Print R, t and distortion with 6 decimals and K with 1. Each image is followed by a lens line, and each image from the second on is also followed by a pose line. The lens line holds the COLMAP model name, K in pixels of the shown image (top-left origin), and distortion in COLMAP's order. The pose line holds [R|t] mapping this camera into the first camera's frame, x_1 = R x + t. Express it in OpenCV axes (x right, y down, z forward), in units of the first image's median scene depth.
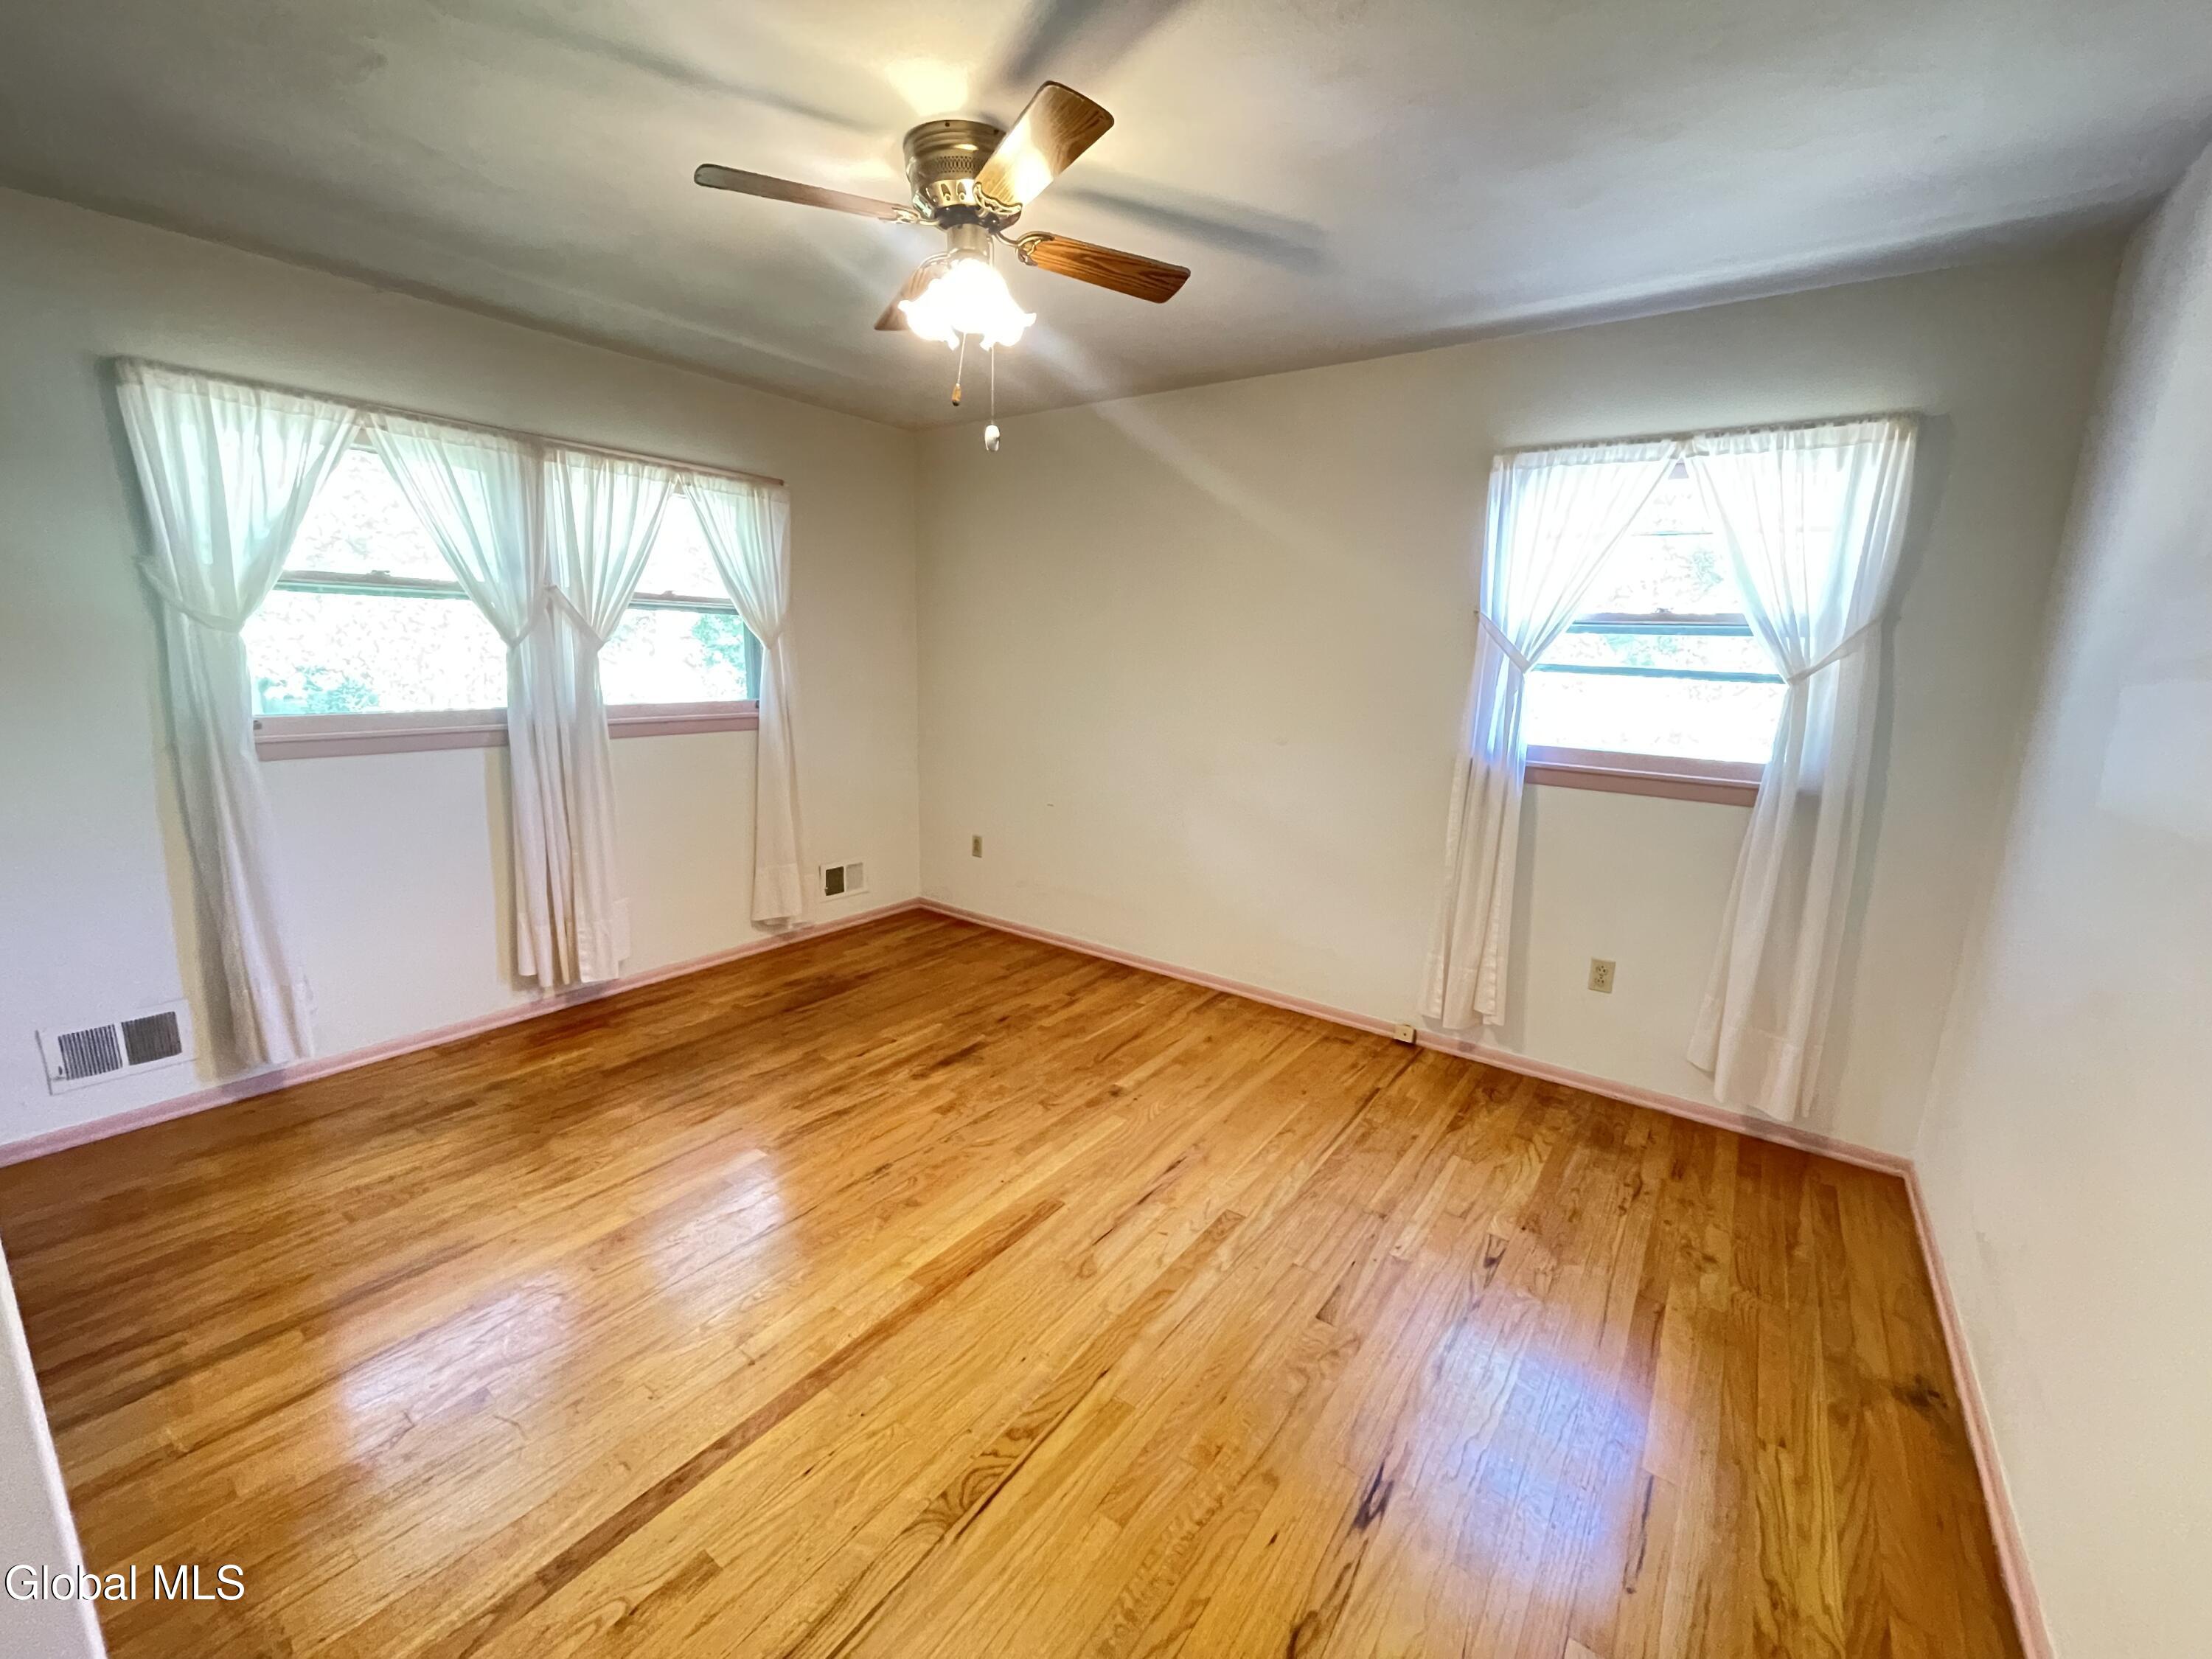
lens RADIAL K [[901.1, 0, 1103.9], [0, 901.1, 831.9], [0, 0, 1]] dist [-0.001939, 0.000115]
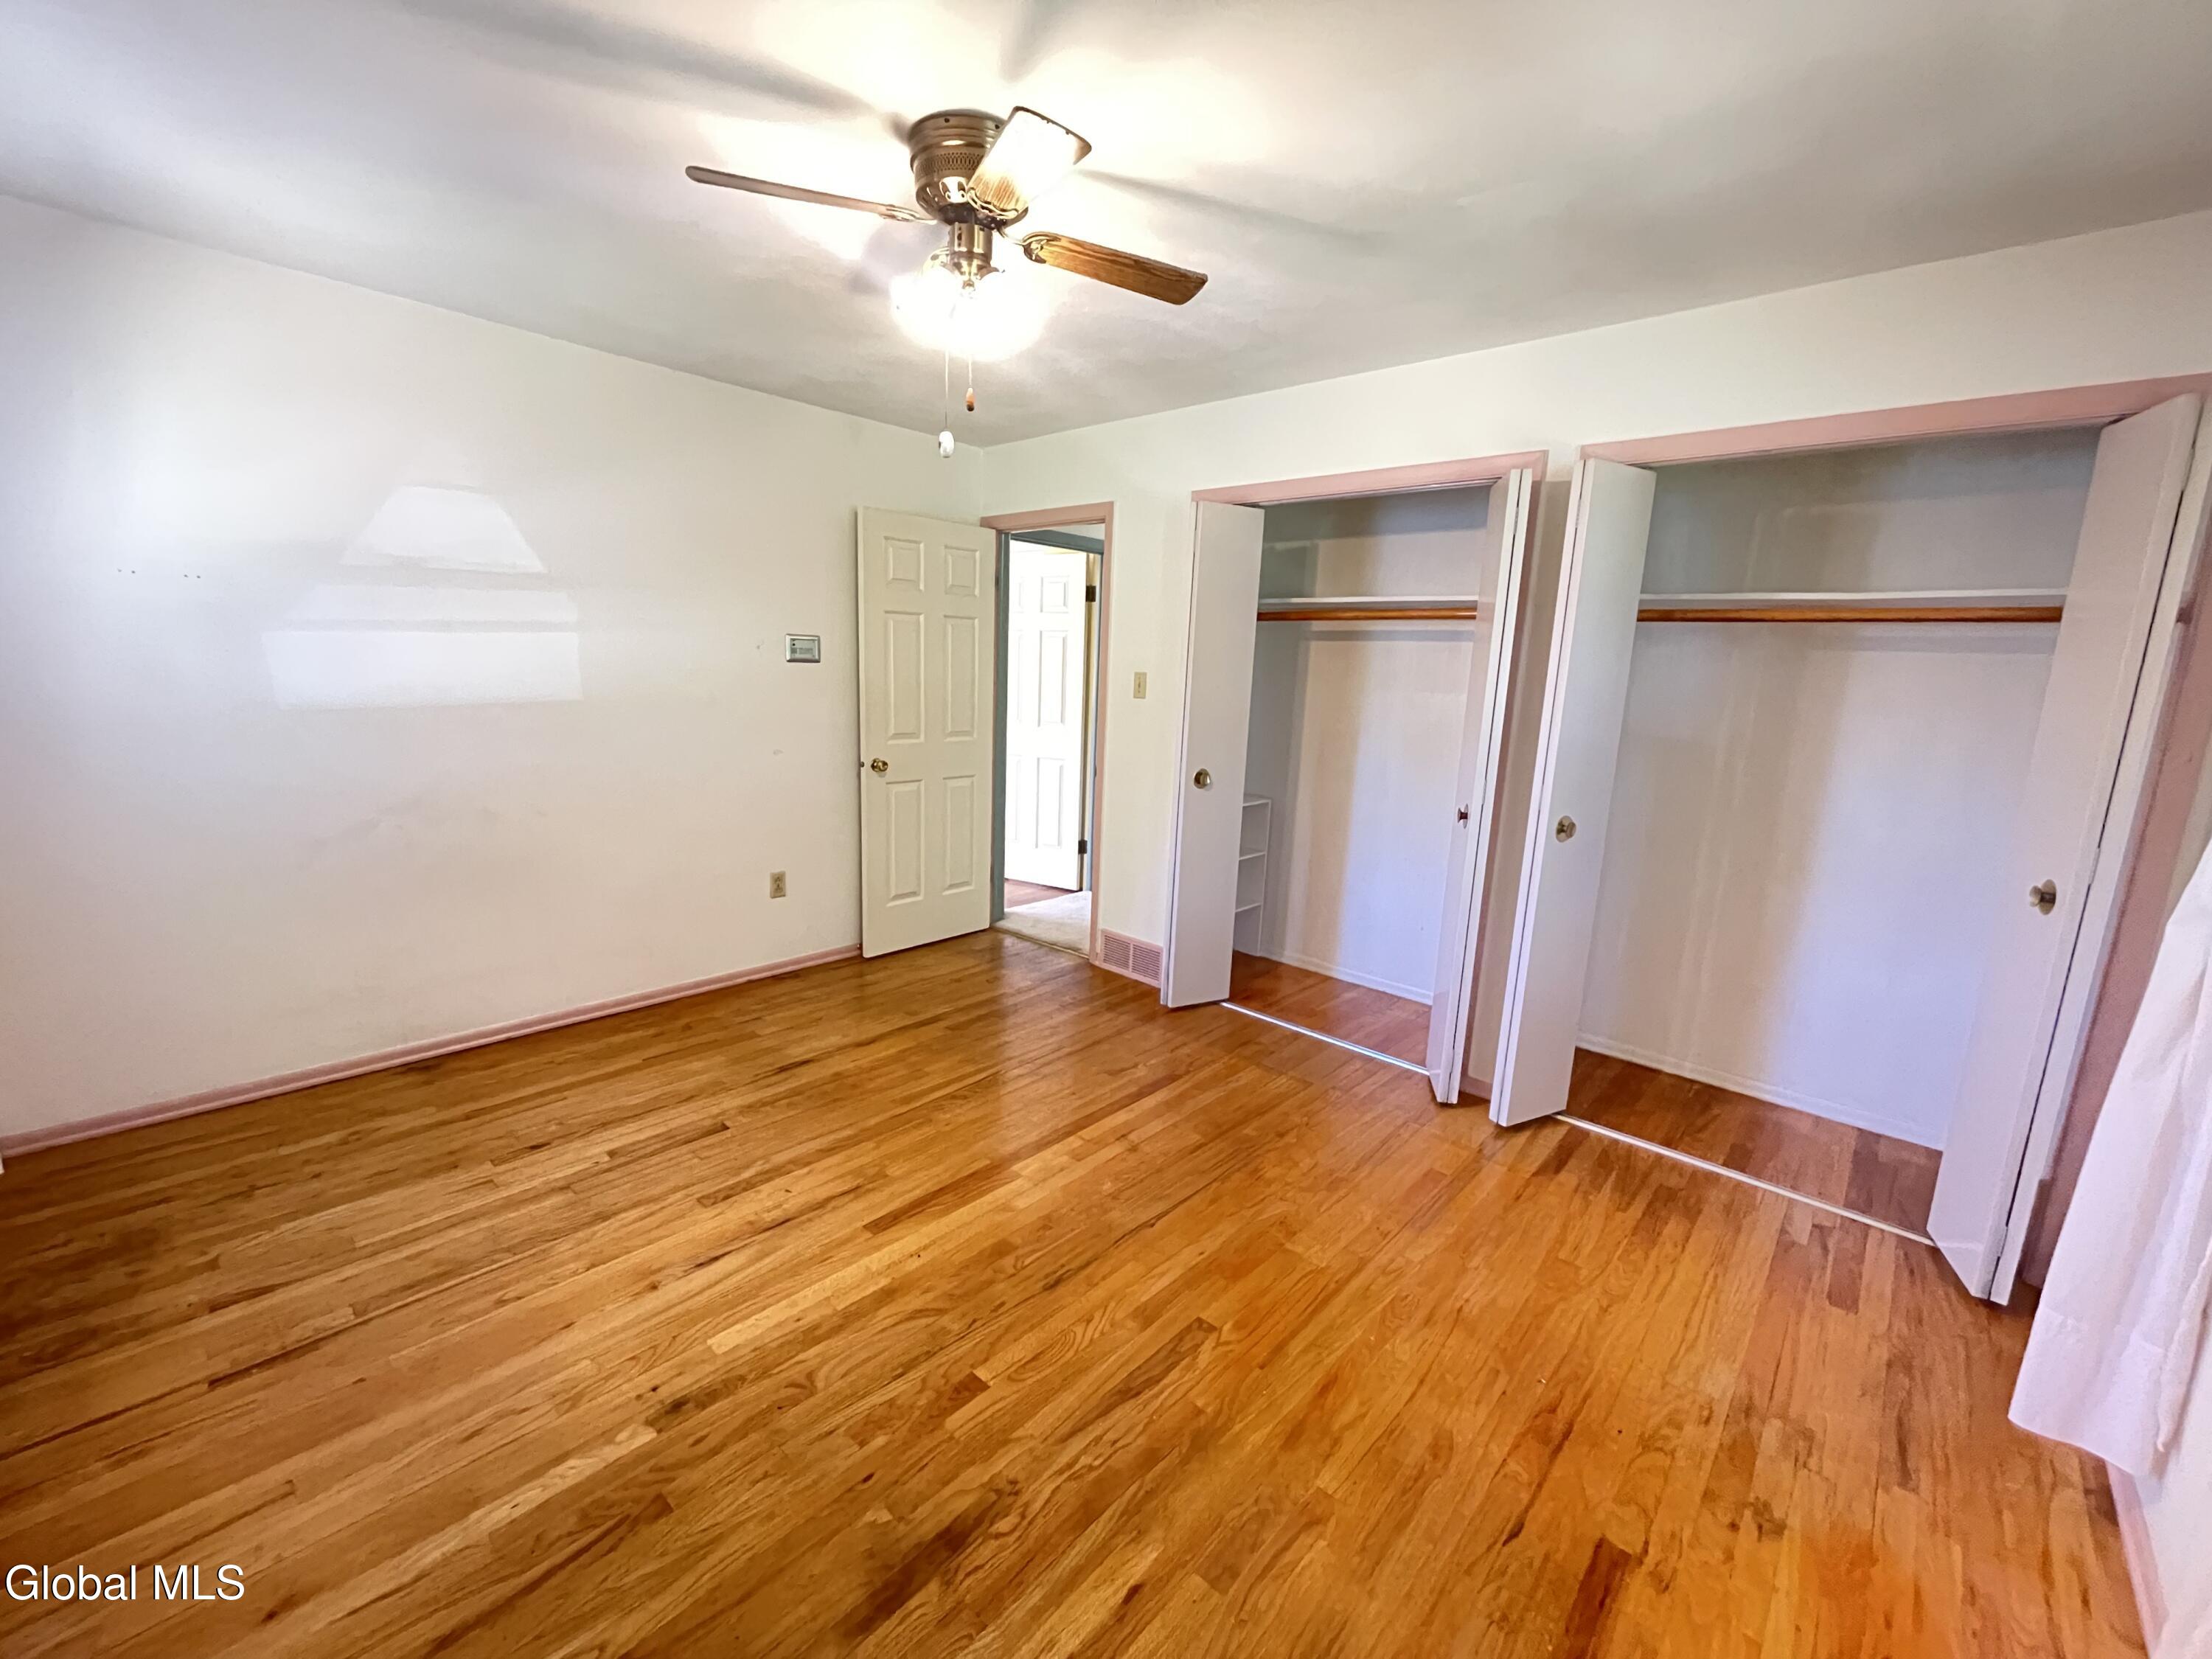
lens RADIAL K [[909.0, 0, 1114.6], [0, 909.0, 837.5], [0, 0, 1]] dist [0.006638, 0.000304]
pose [[-0.992264, -0.085824, 0.089705, -0.293700], [-0.044512, 0.920466, 0.388279, -0.293869], [-0.115894, 0.381282, -0.917165, 1.381722]]
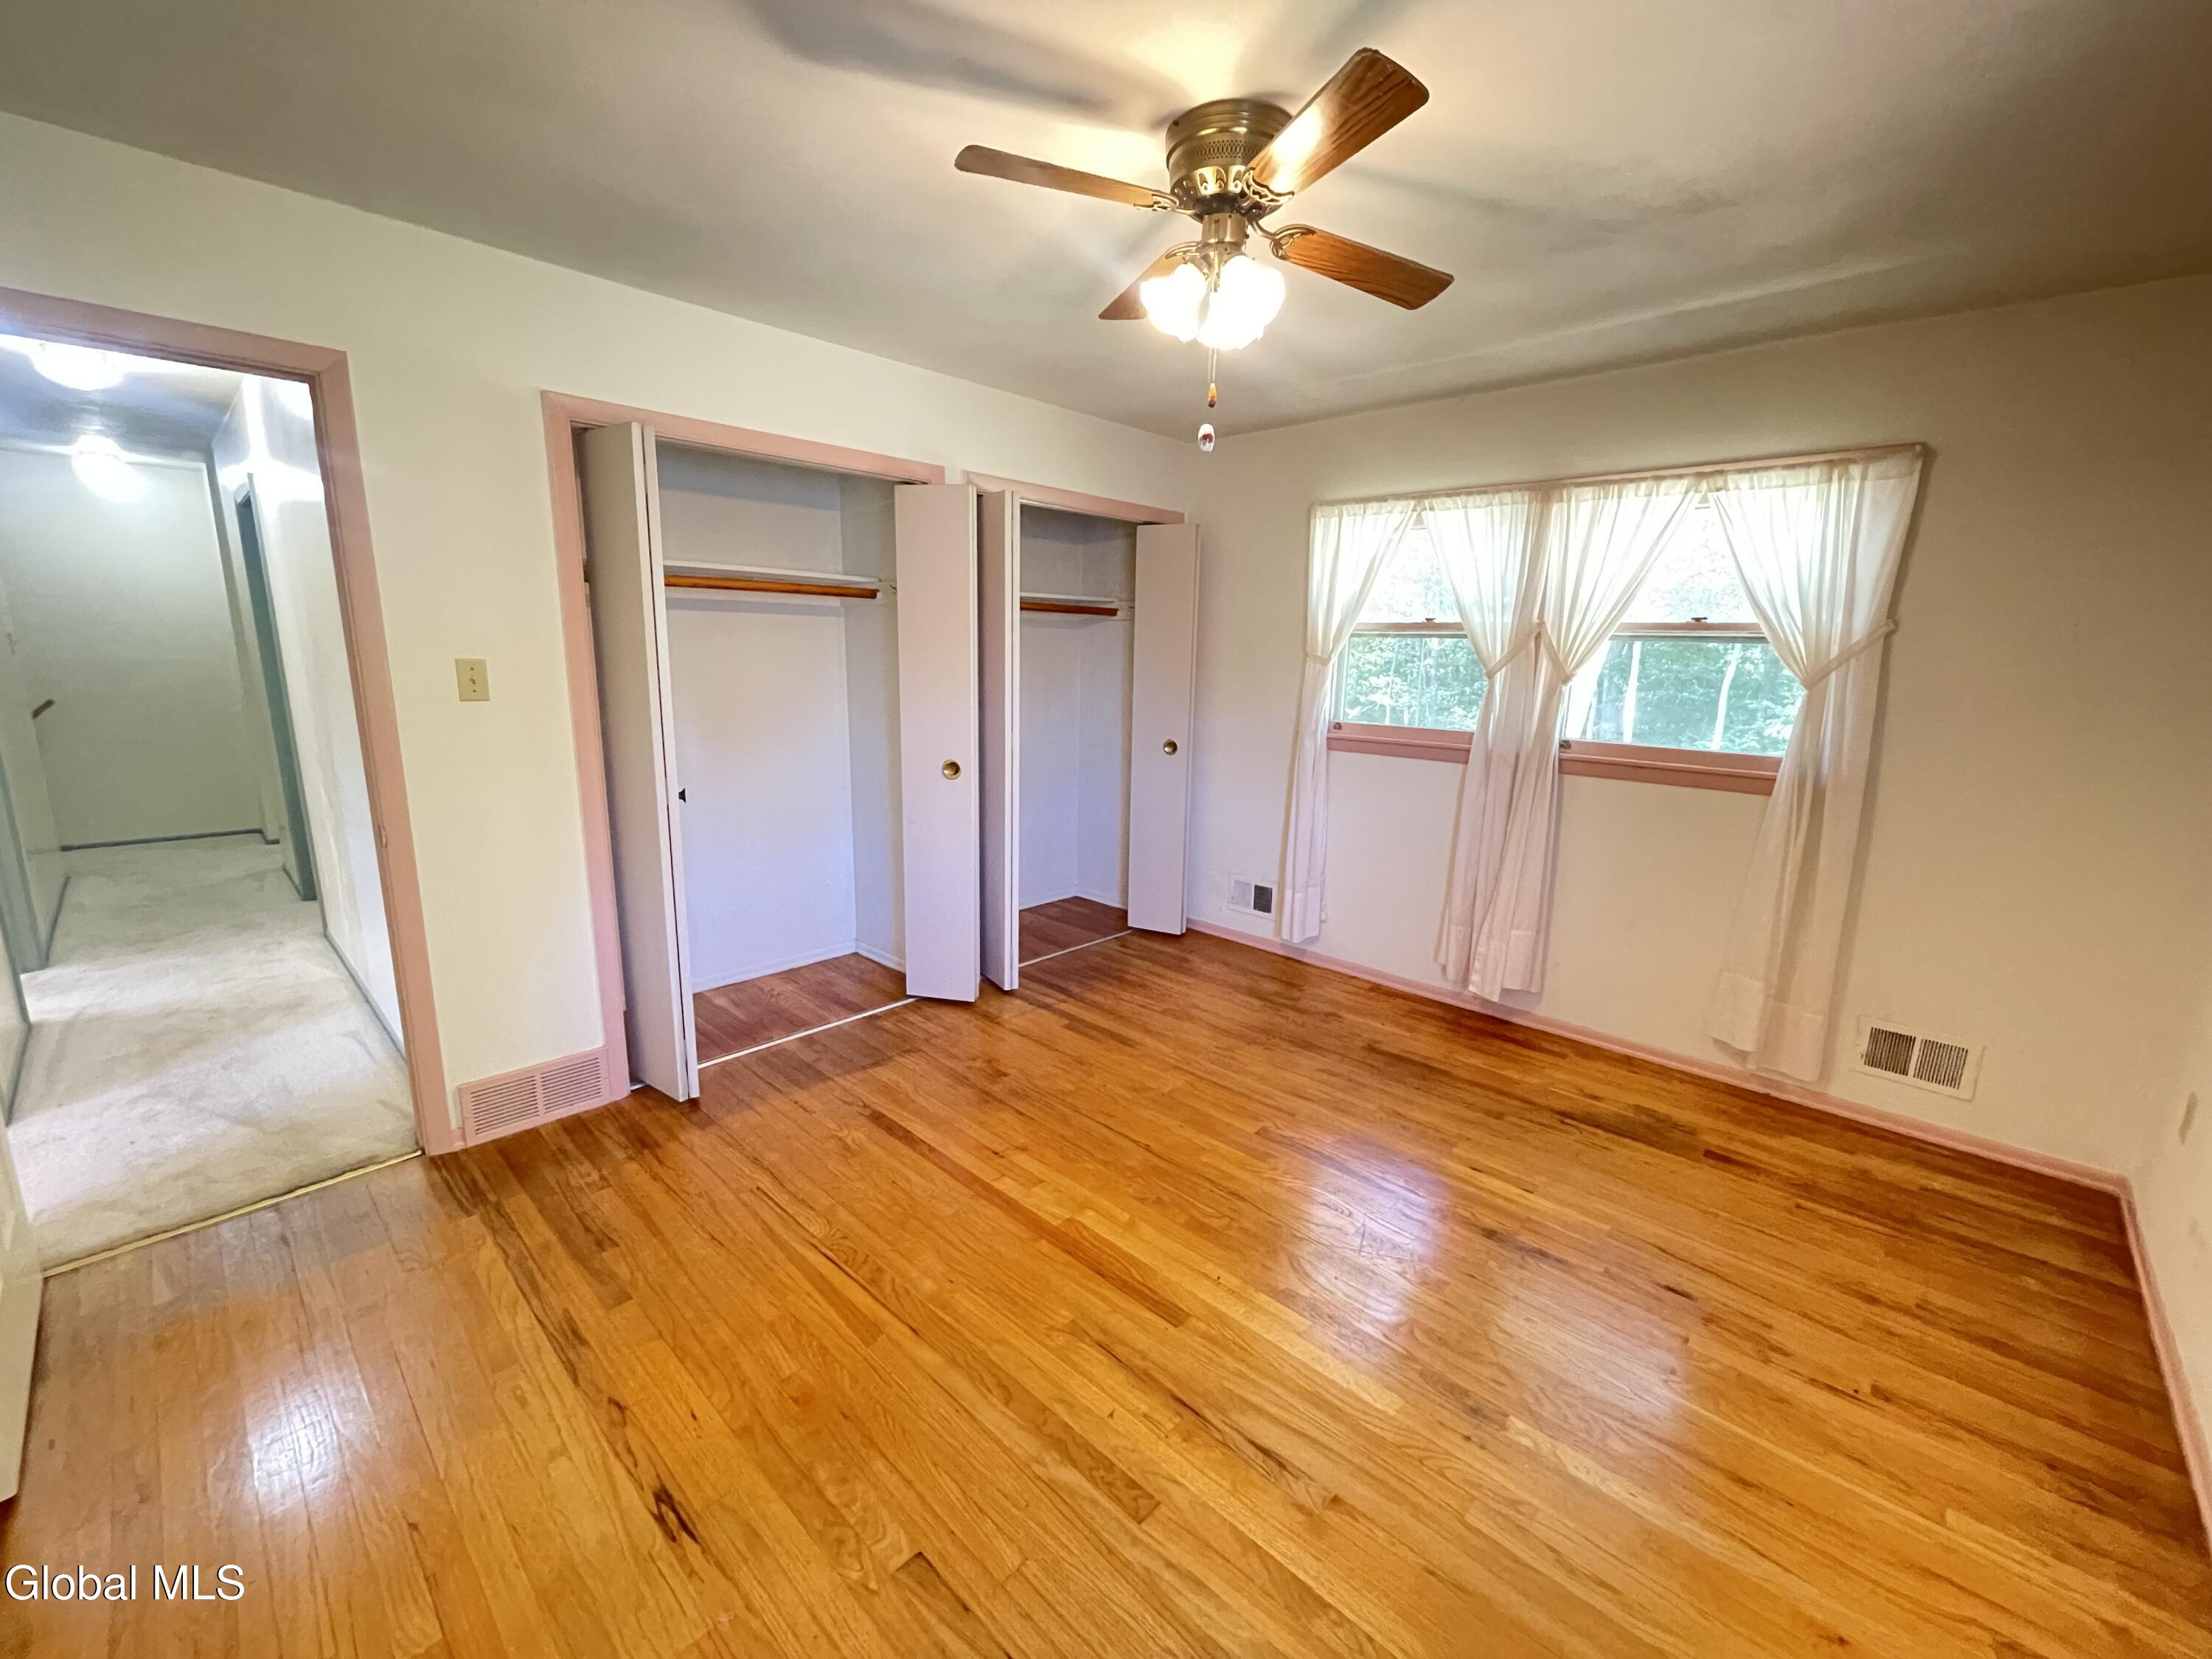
lens RADIAL K [[901.1, 0, 1103.9], [0, 901.1, 831.9], [0, 0, 1]] dist [-0.001939, 0.000115]
pose [[-0.127973, 0.168285, -0.977396, 0.571263], [-0.227976, 0.954118, 0.194127, -0.140050], [0.965220, 0.247666, -0.083737, 0.720959]]
